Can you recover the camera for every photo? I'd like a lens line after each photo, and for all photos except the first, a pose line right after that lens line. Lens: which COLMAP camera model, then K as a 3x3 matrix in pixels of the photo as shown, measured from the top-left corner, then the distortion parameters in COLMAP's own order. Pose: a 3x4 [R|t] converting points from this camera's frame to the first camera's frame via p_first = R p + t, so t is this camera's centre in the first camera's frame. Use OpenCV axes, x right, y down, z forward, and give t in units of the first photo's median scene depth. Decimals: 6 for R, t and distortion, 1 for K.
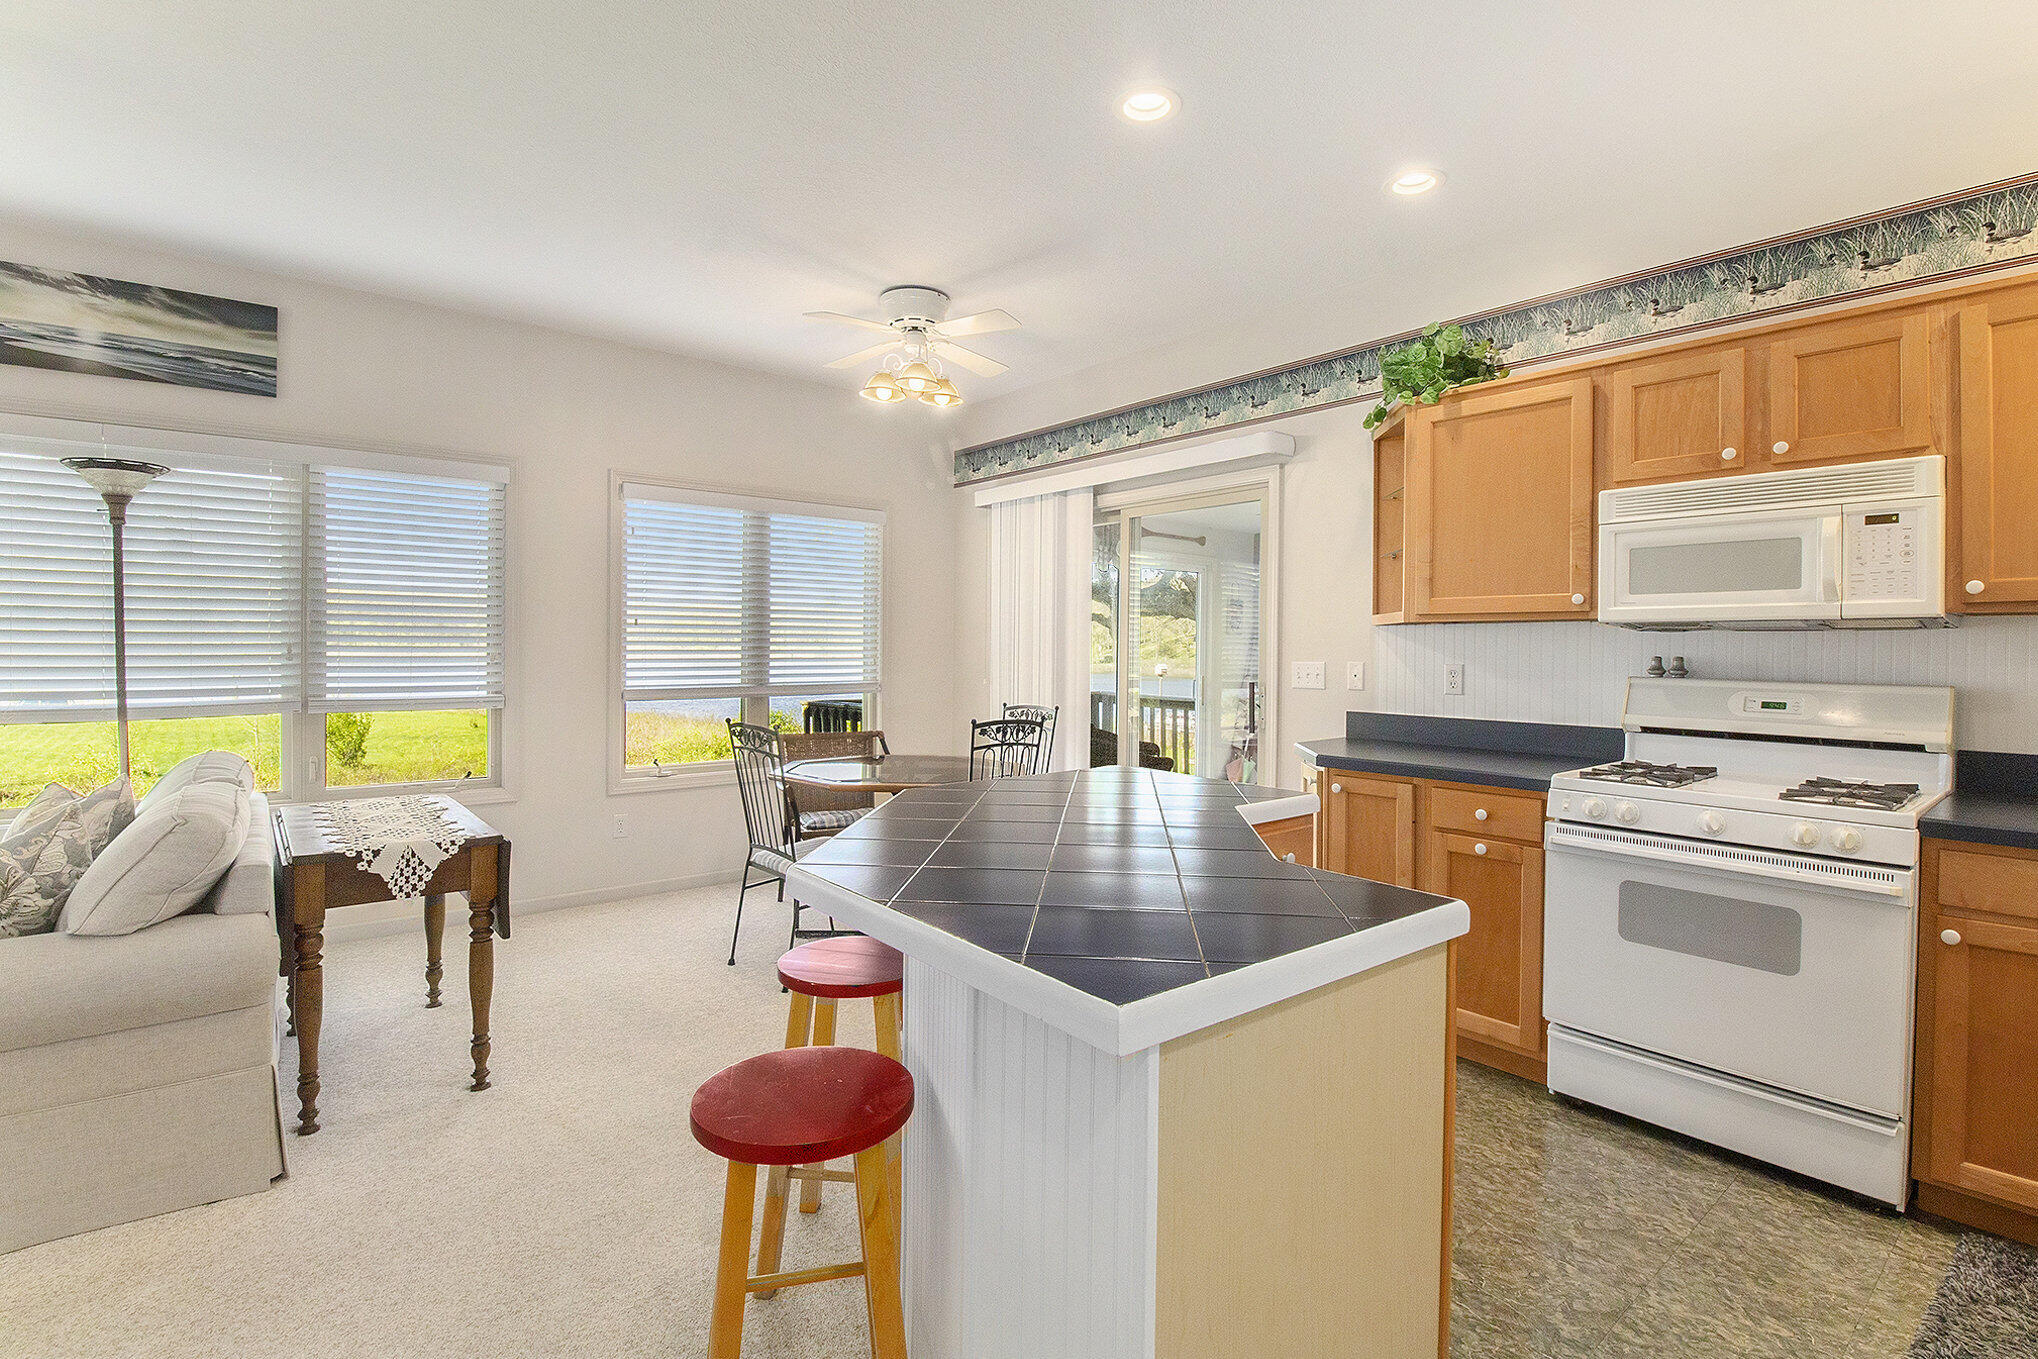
lens RADIAL K [[939.4, 0, 1025.4], [0, 939.4, 649.5], [0, 0, 1]] dist [-0.019718, -0.001067]
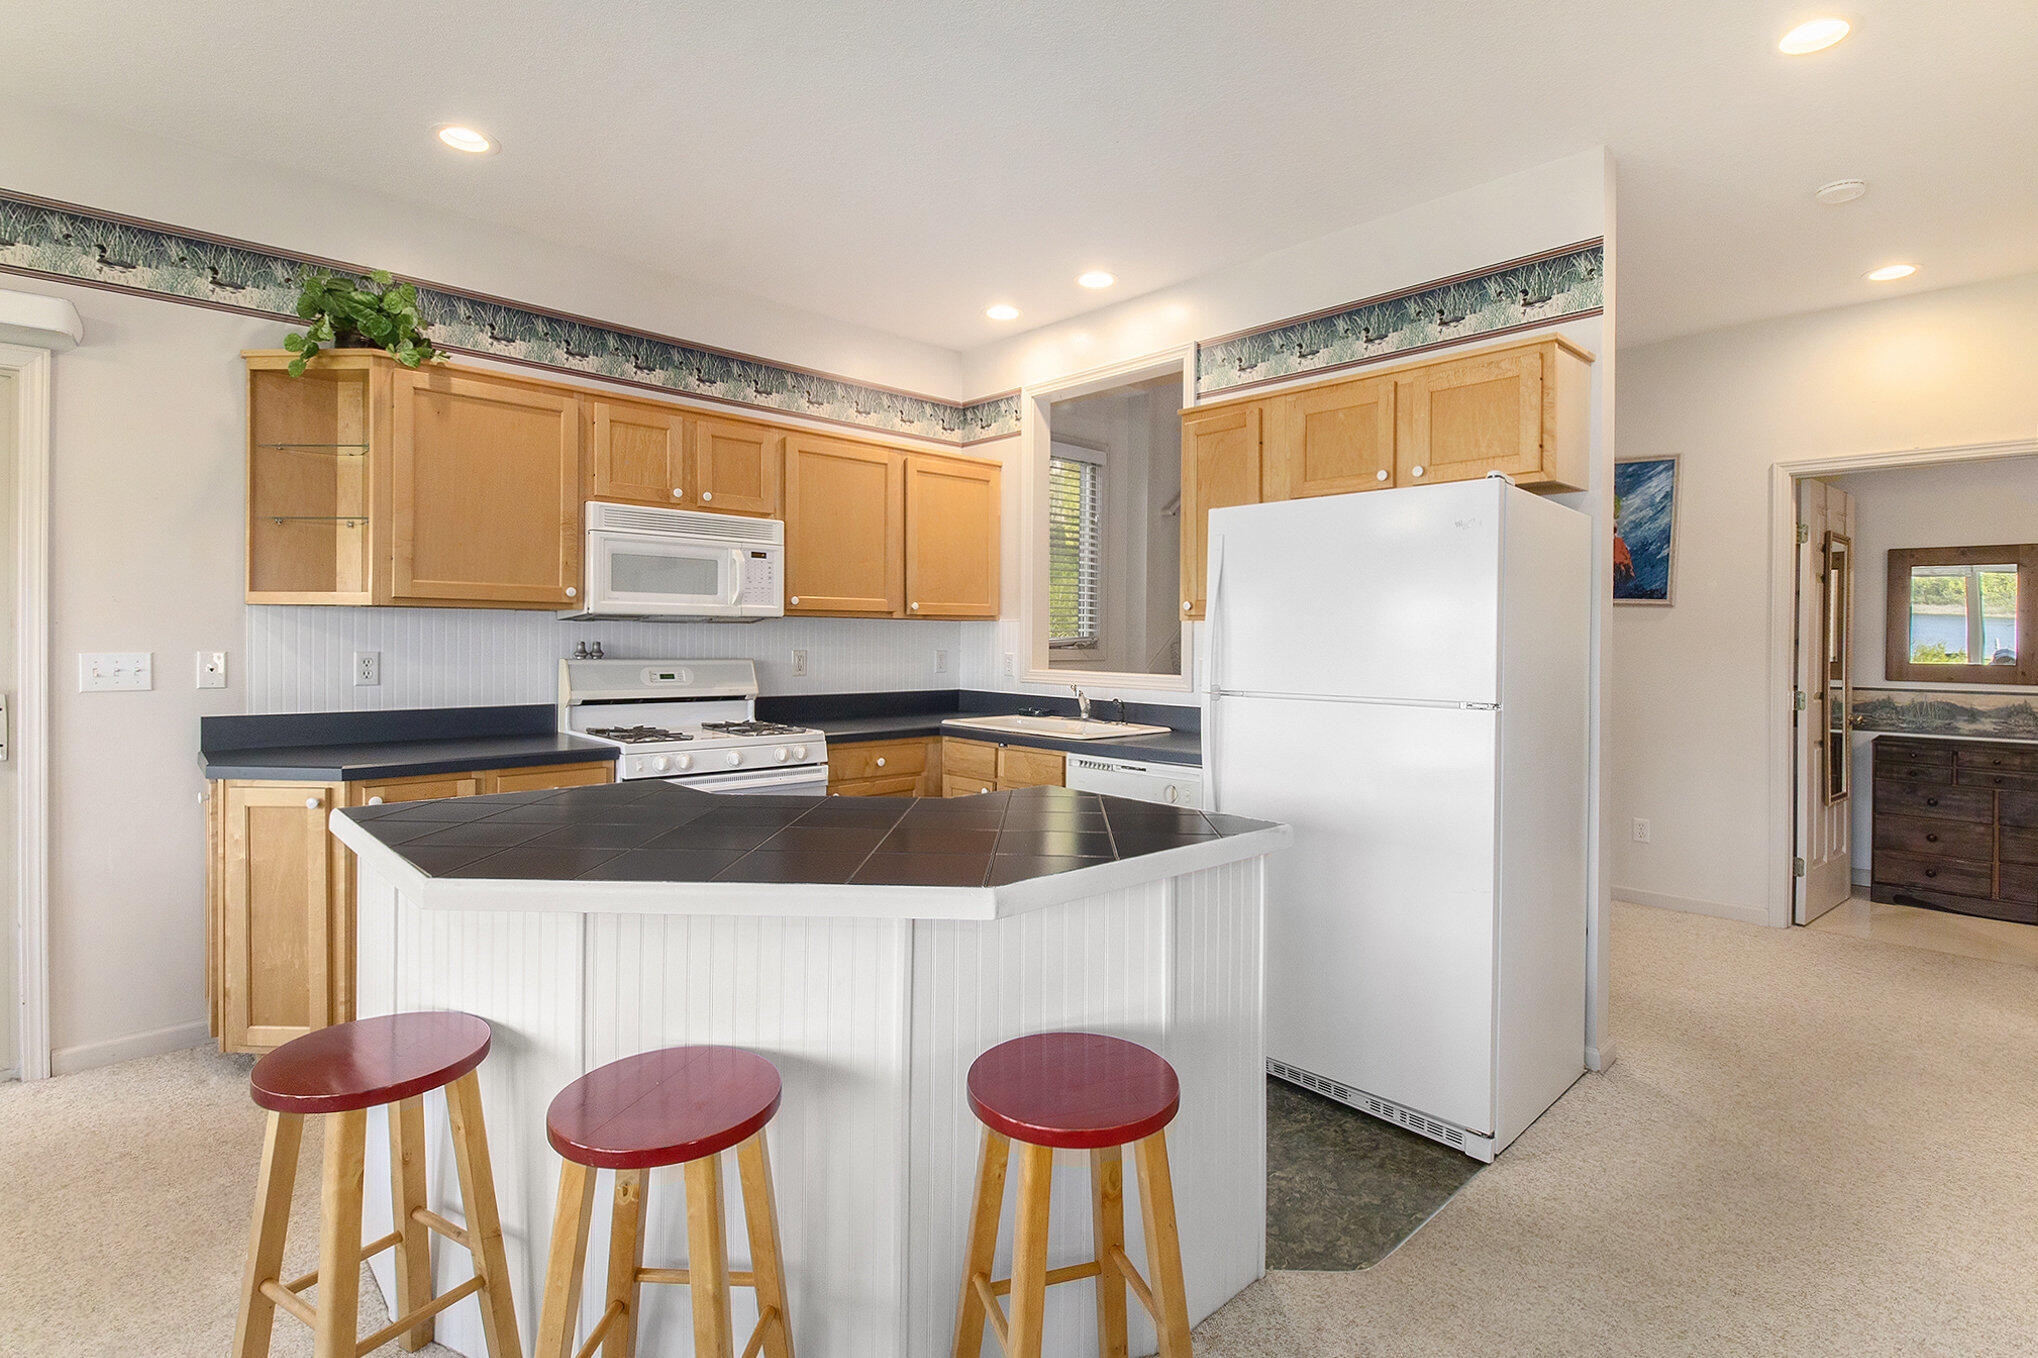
lens RADIAL K [[939.4, 0, 1025.4], [0, 939.4, 649.0], [0, 0, 1]] dist [-0.019718, -0.001067]
pose [[-0.064912, -0.017411, 0.997739, -0.598628], [-0.006267, 0.999835, 0.017039, -0.007515], [-0.997871, -0.005146, -0.065011, 0.531259]]
